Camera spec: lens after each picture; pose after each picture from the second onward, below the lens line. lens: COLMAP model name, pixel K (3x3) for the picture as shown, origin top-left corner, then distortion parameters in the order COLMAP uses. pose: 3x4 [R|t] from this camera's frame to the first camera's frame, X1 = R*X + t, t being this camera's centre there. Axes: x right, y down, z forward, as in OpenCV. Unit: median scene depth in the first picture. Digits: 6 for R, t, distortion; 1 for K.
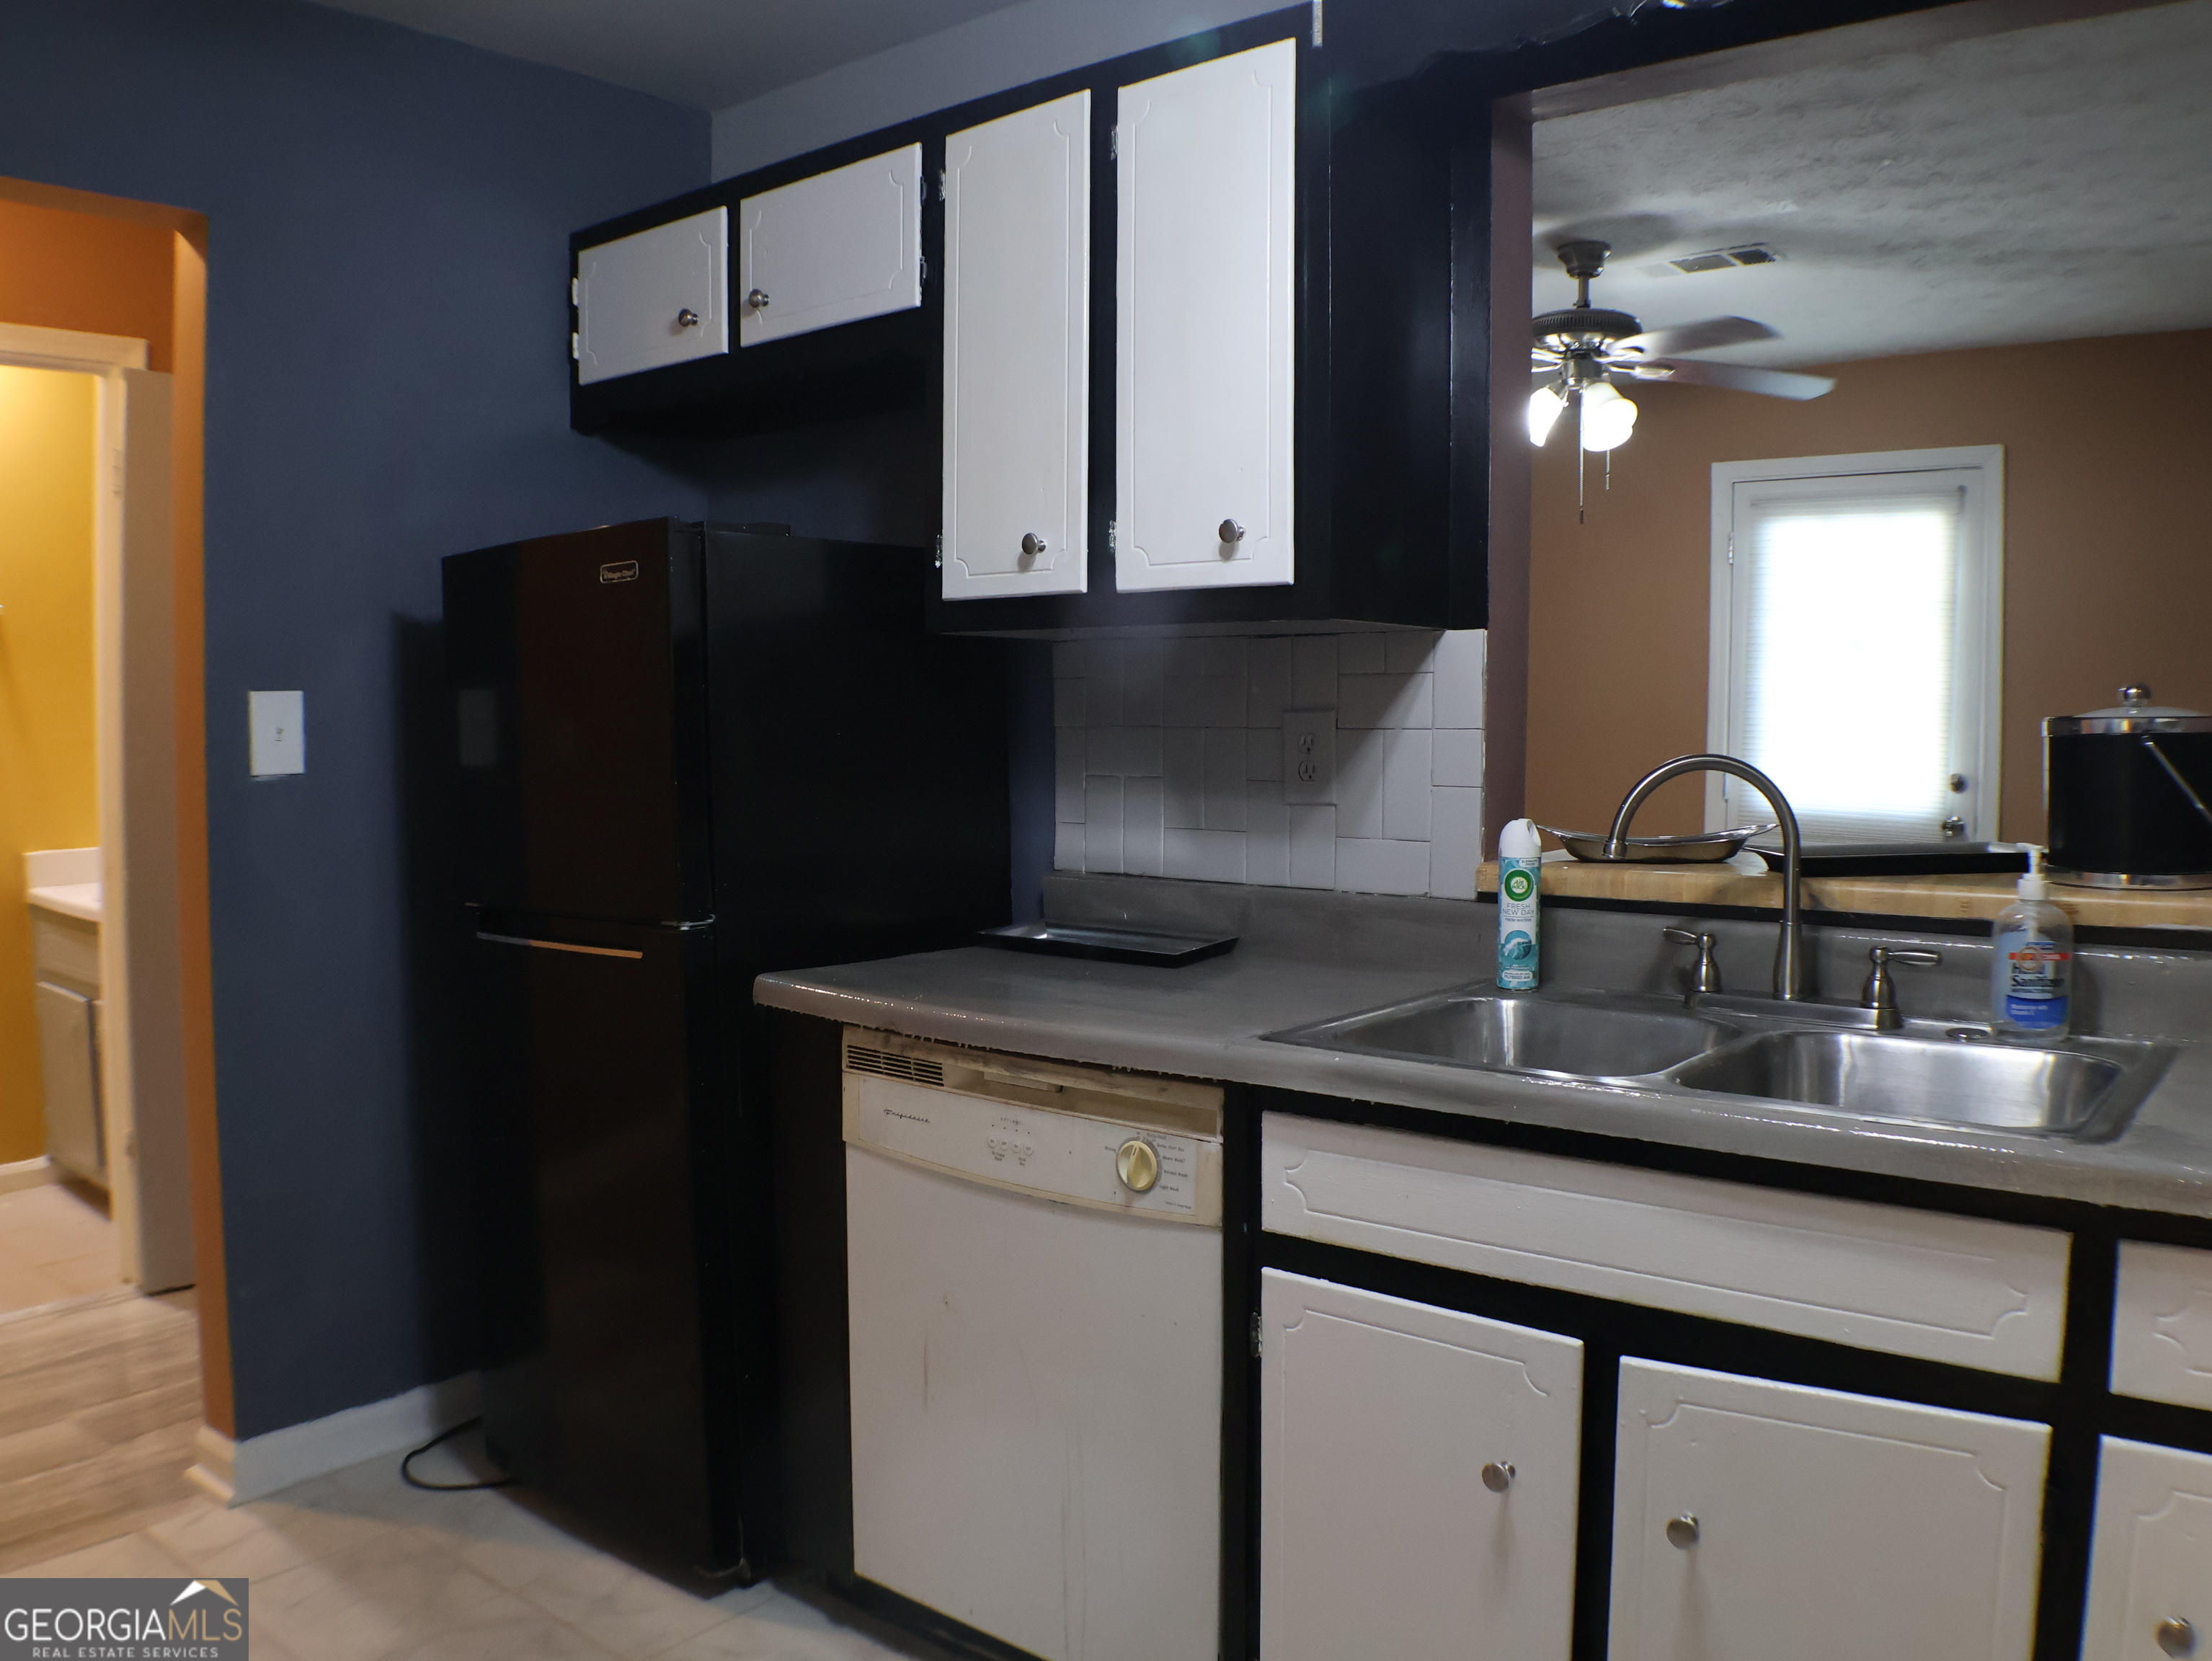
lens RADIAL K [[1733.2, 0, 1106.0], [0, 1733.2, 830.5], [0, 0, 1]] dist [-0.151275, 0.051338]
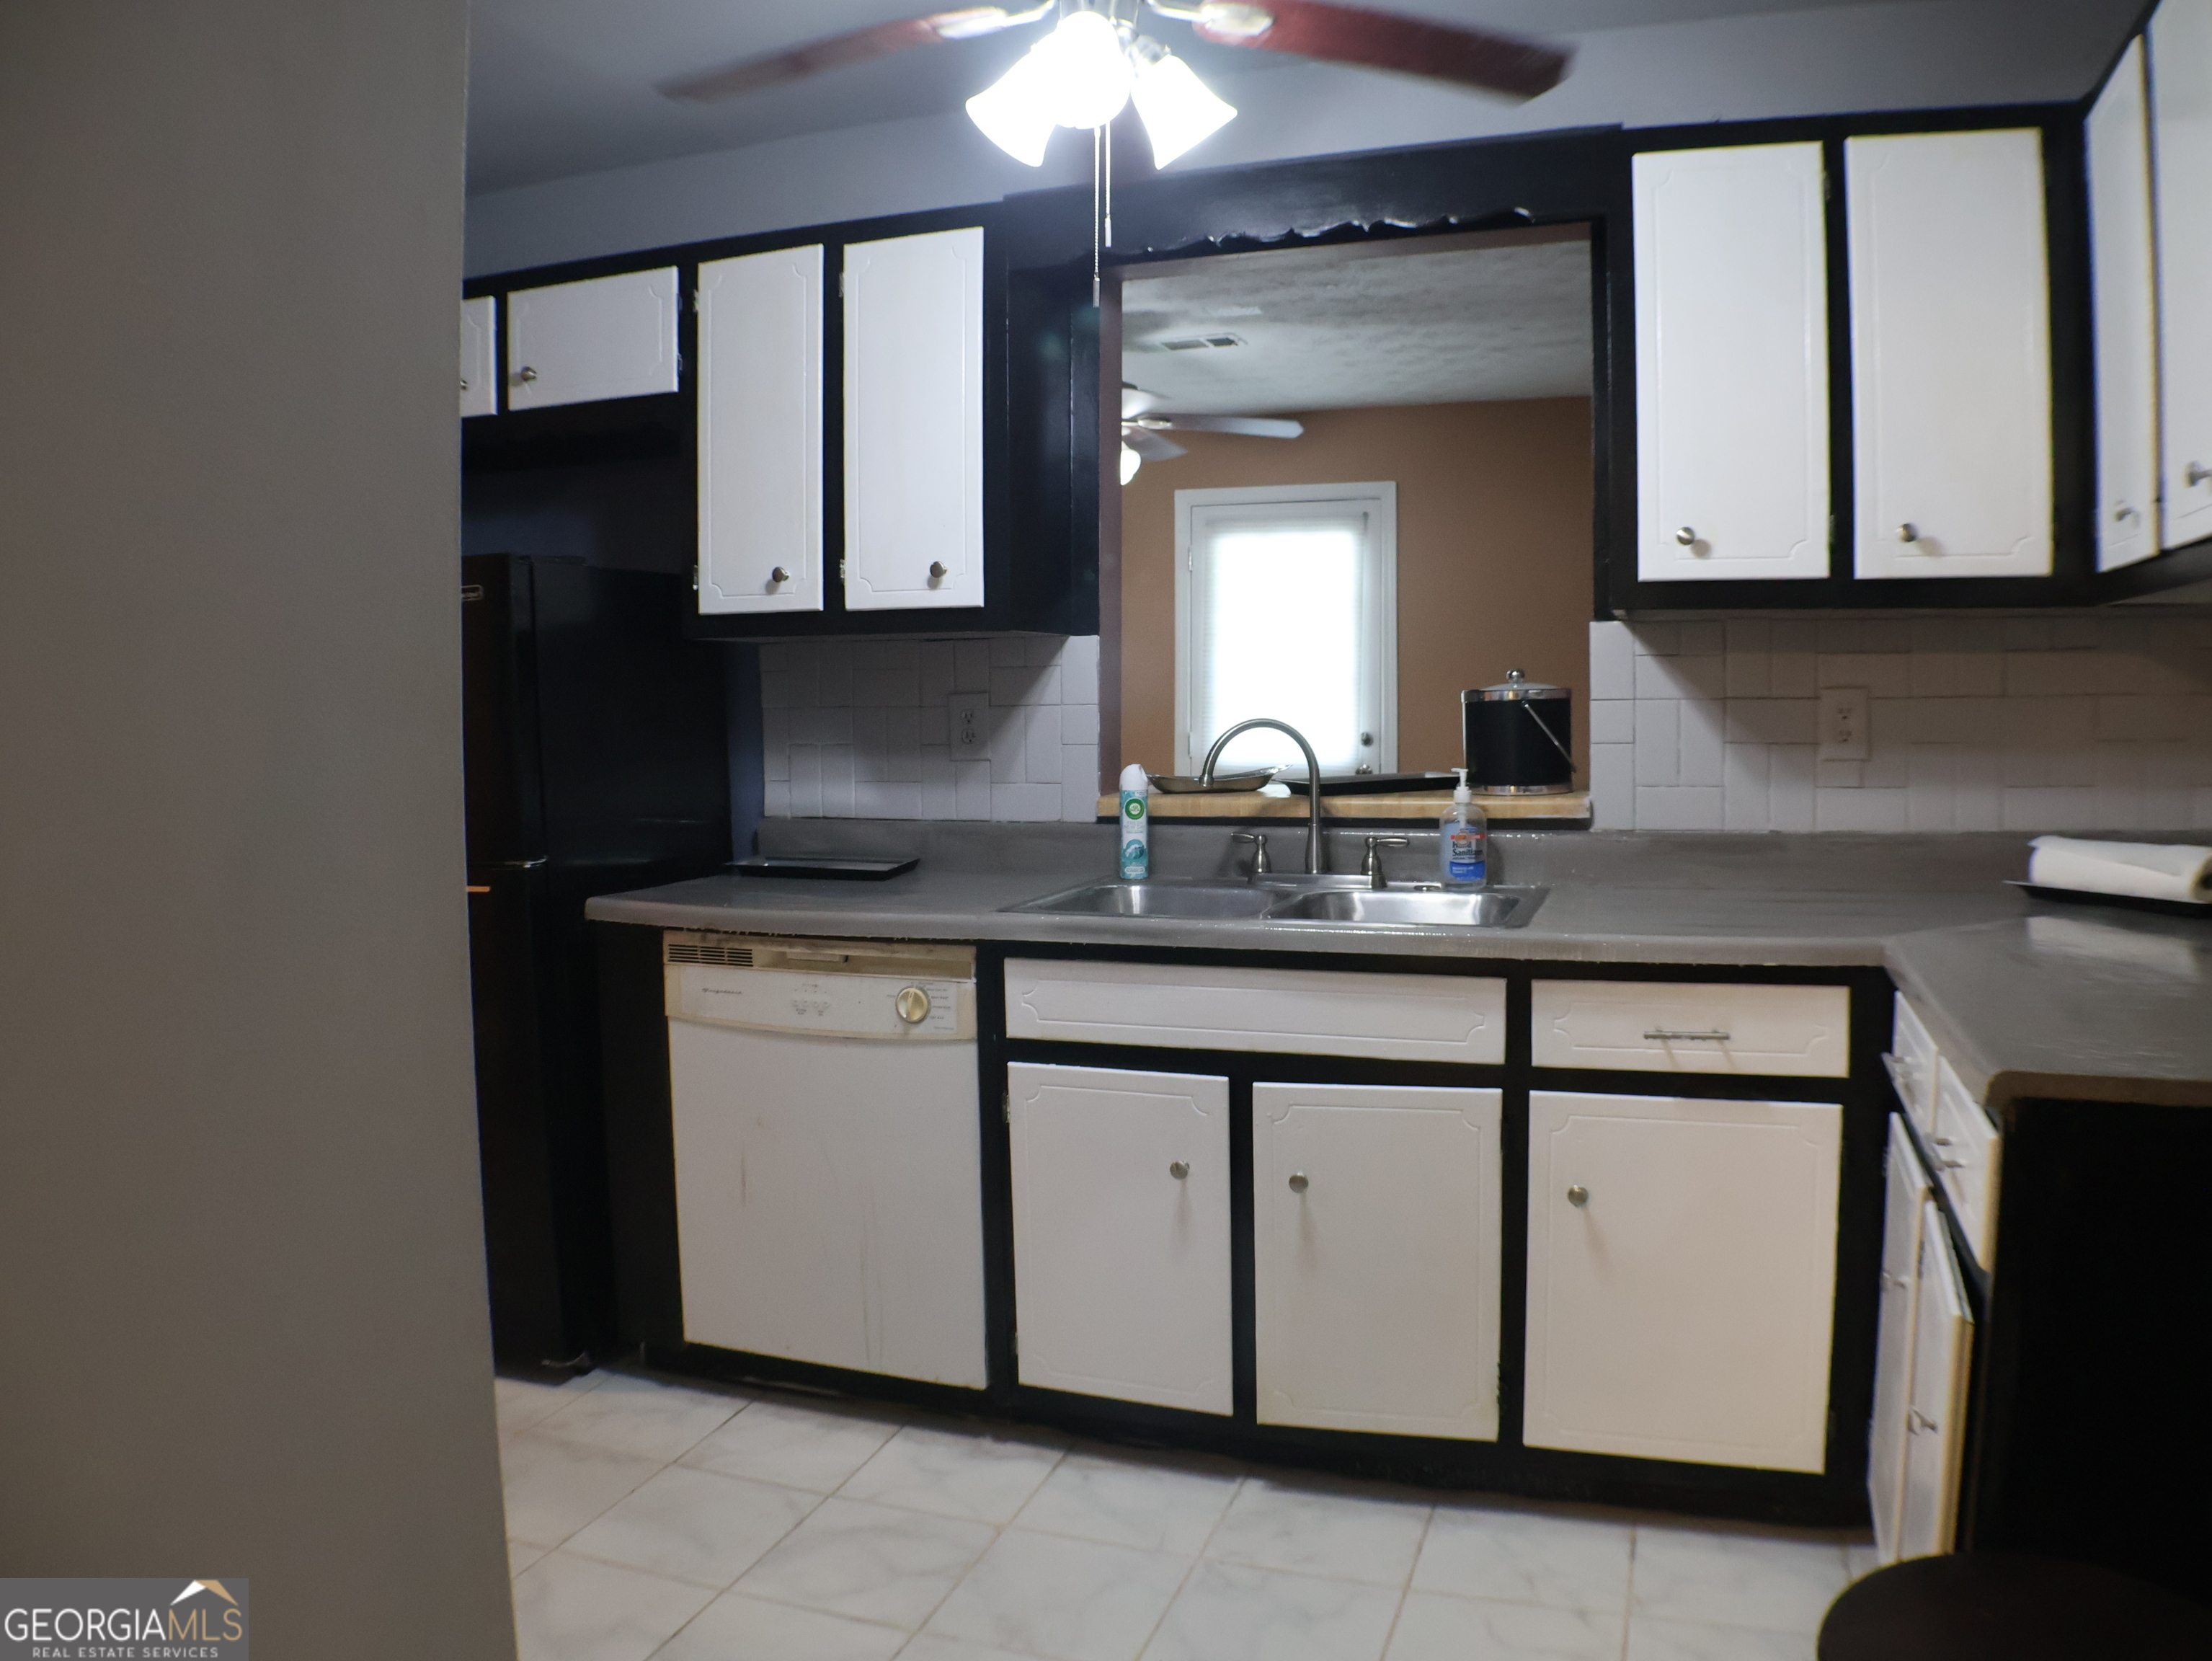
lens RADIAL K [[1620.1, 0, 1106.0], [0, 1620.1, 830.5], [0, 0, 1]] dist [-0.130961, 0.002229]
pose [[0.944313, -0.038391, 0.326801, -0.245127], [0.032489, 0.999196, 0.023501, 0.016970], [-0.327441, -0.011574, 0.944801, -0.320758]]
